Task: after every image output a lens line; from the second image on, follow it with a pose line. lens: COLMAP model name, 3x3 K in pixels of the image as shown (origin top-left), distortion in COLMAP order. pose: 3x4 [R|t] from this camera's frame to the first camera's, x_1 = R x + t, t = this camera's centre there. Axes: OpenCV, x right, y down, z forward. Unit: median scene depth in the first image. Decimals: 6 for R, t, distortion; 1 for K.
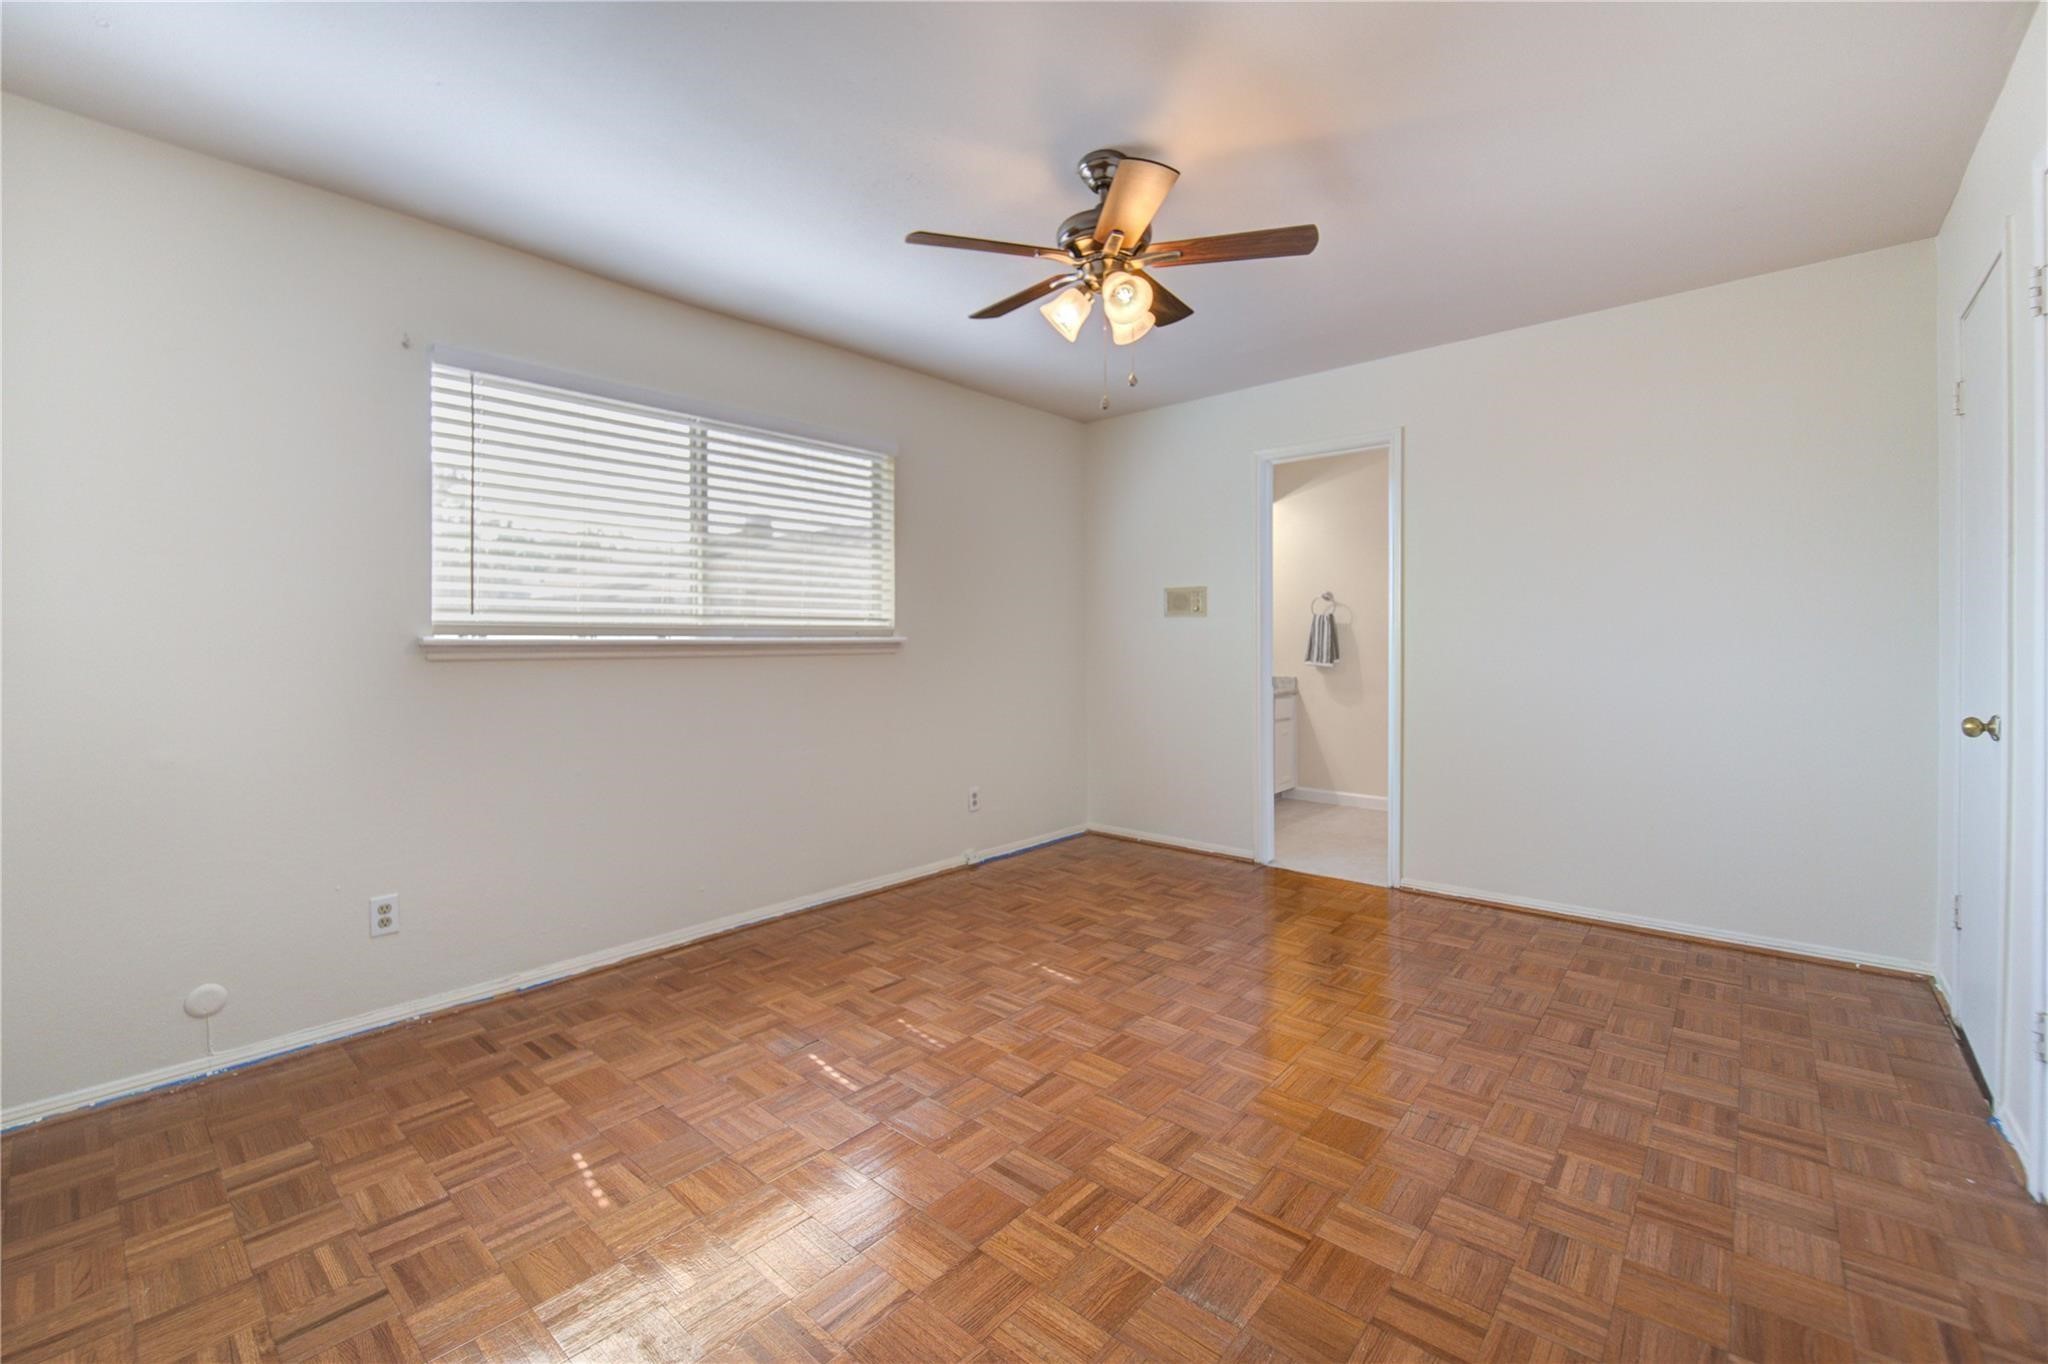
lens RADIAL K [[840.0, 0, 1008.2], [0, 840.0, 659.5], [0, 0, 1]] dist [-0.001906, -0.004350]
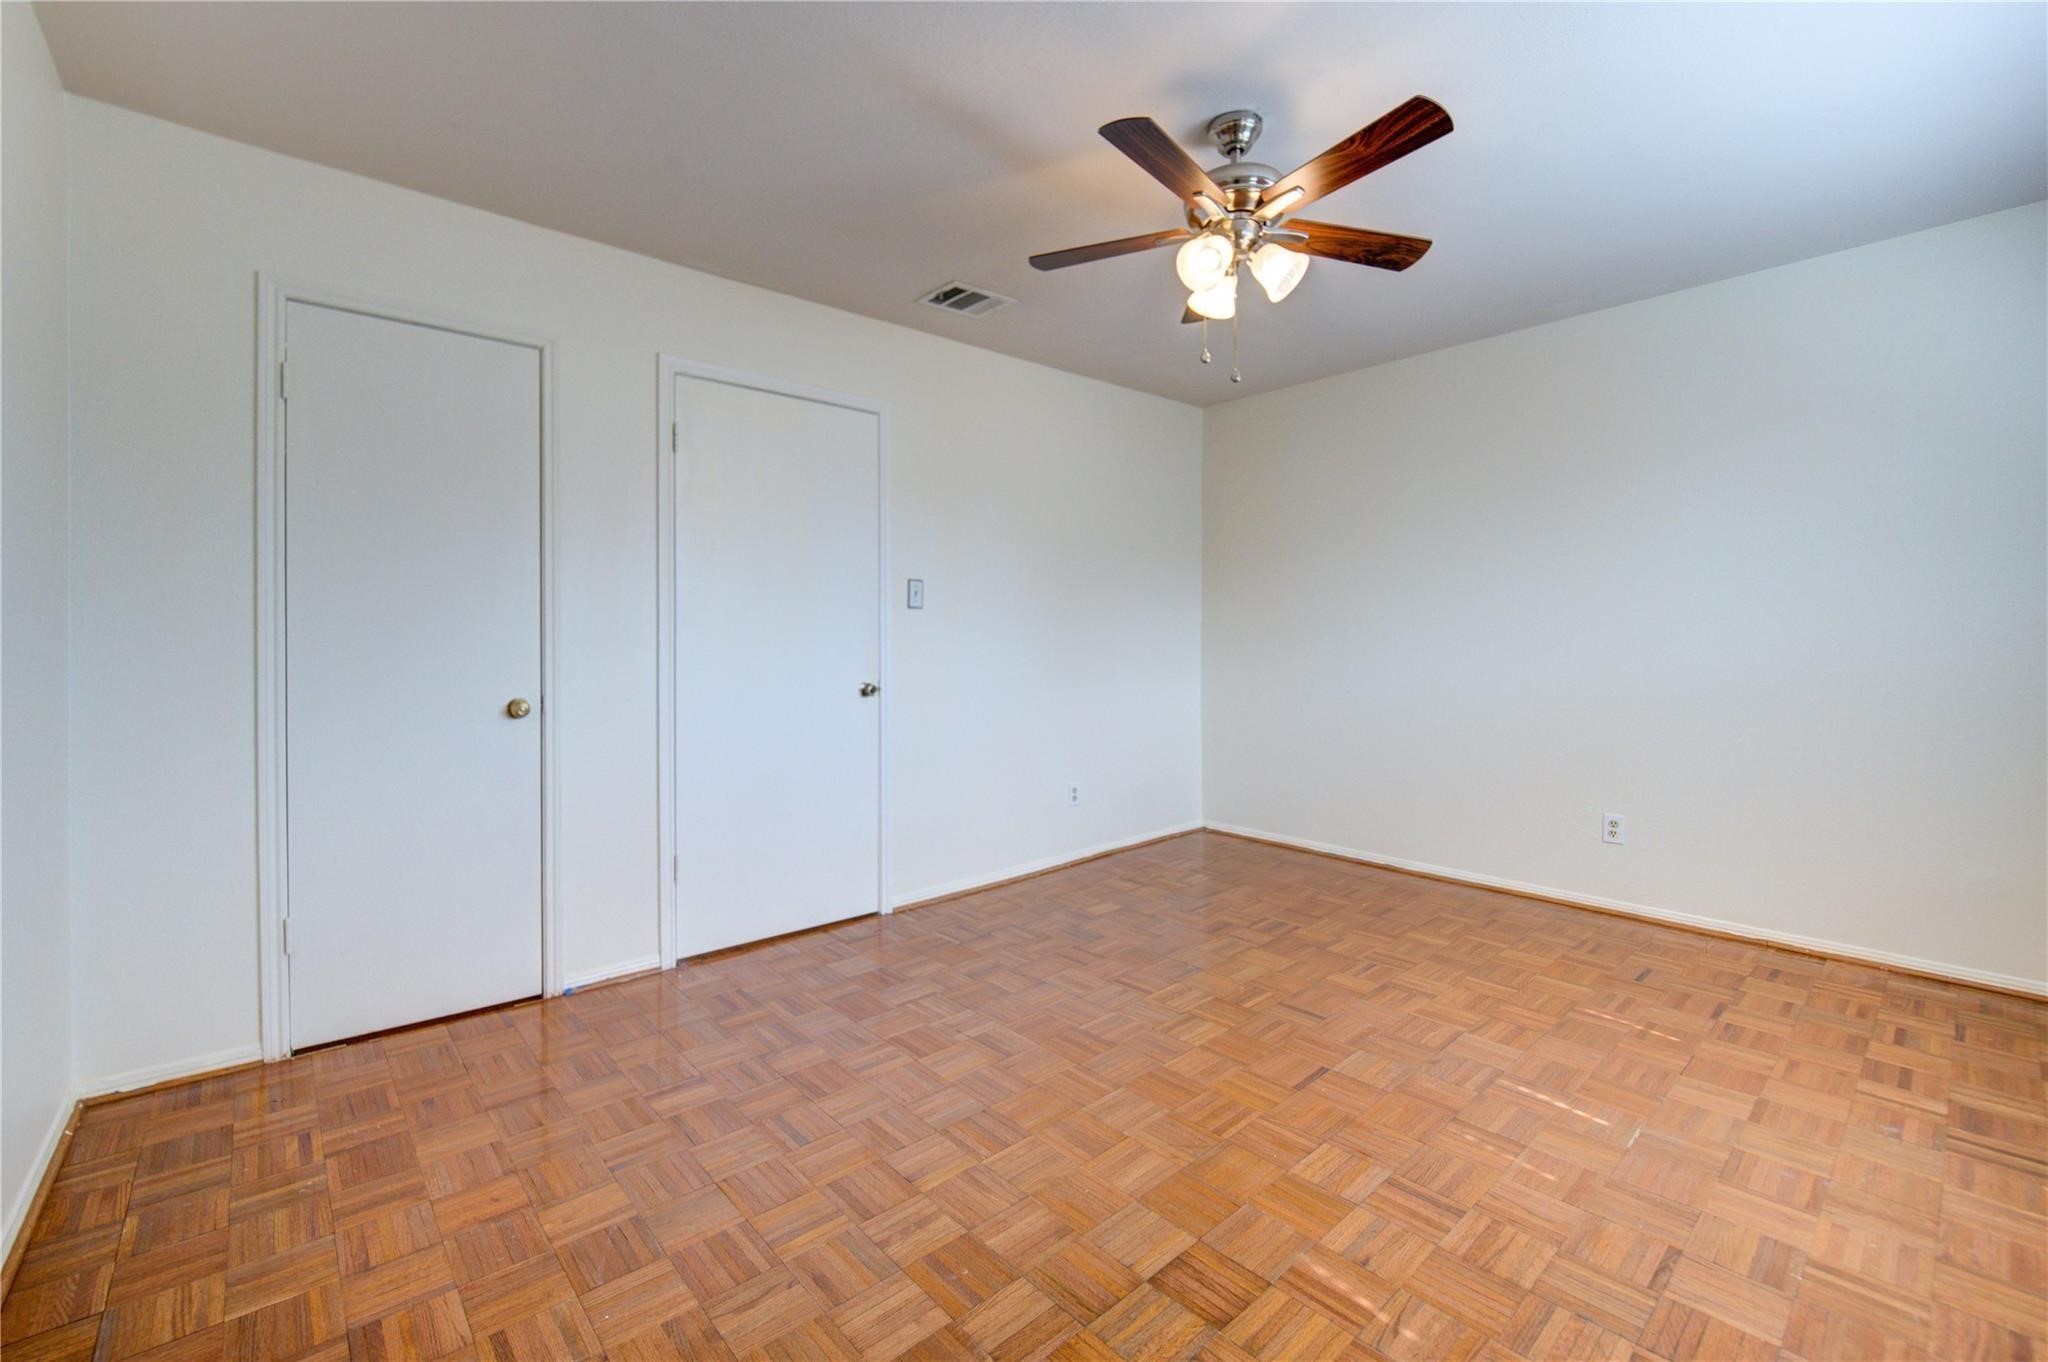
lens RADIAL K [[840.0, 0, 1008.2], [0, 840.0, 658.5], [0, 0, 1]] dist [-0.001906, -0.004350]
pose [[-0.991043, 0.009497, 0.133208, 0.247861], [0.015048, 0.999057, 0.040727, -0.029845], [-0.132695, 0.042366, -0.990251, 1.975003]]
